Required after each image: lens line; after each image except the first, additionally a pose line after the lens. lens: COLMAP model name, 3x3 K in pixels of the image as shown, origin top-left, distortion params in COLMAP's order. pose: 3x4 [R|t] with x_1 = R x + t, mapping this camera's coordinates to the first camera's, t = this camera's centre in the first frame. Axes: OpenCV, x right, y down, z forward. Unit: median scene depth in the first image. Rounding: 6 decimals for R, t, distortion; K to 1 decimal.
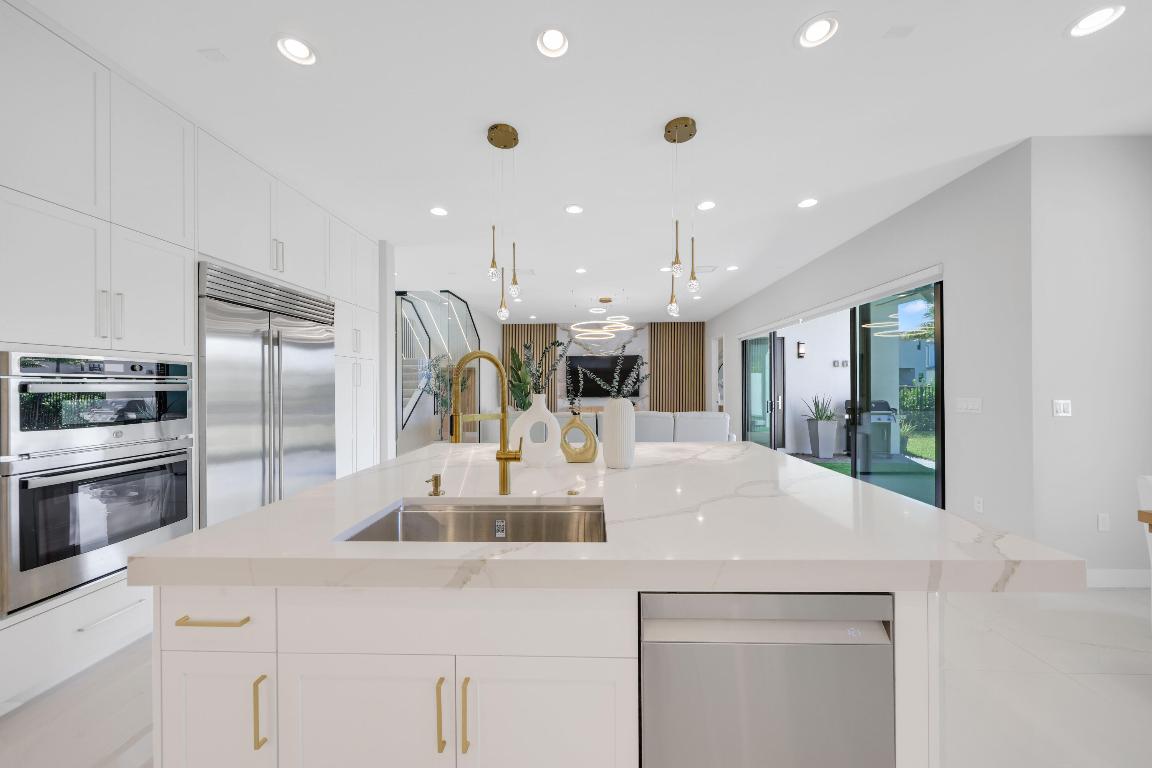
lens RADIAL K [[399.2, 0, 578.2], [0, 399.2, 386.3], [0, 0, 1]] dist [-0.000298, 0.000028]
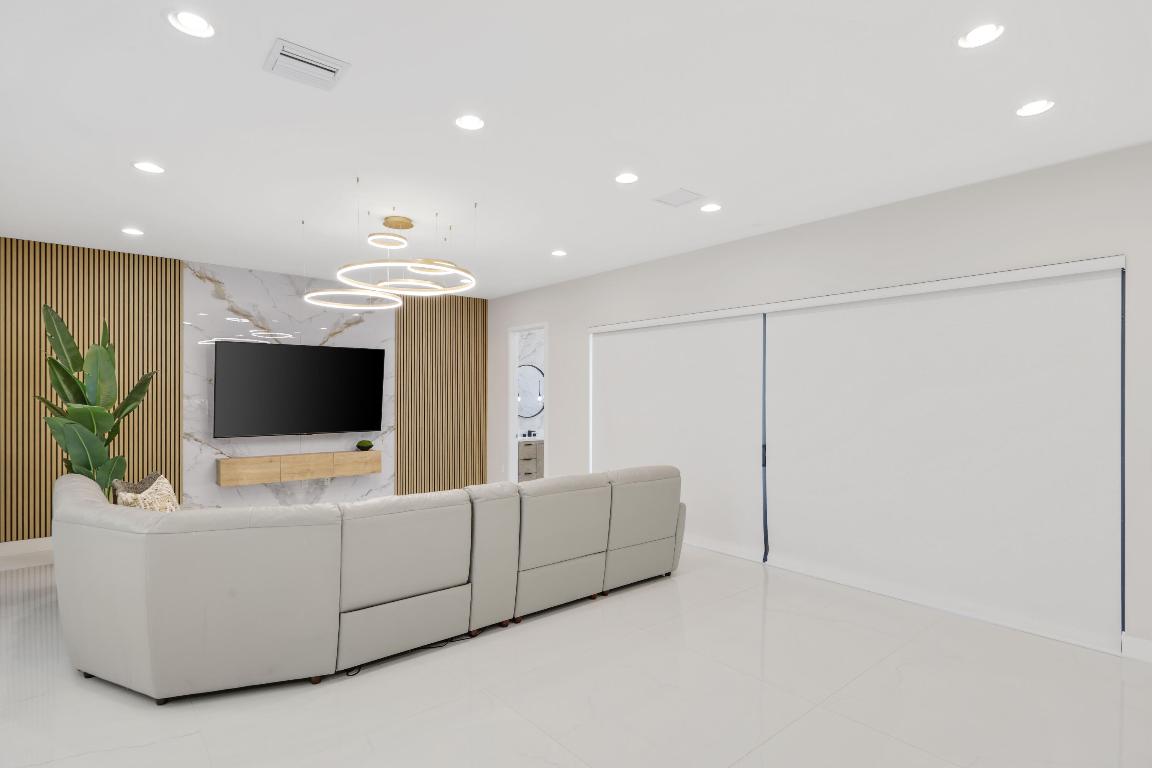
lens RADIAL K [[572.8, 0, 574.3], [0, 572.8, 396.2], [0, 0, 1]] dist [-0.004824, -0.000777]
pose [[0.730251, 0.008683, 0.683124, -0.576662], [-0.005709, 0.999962, -0.006607, -0.051306], [-0.683155, 0.000925, 0.730272, 1.040264]]
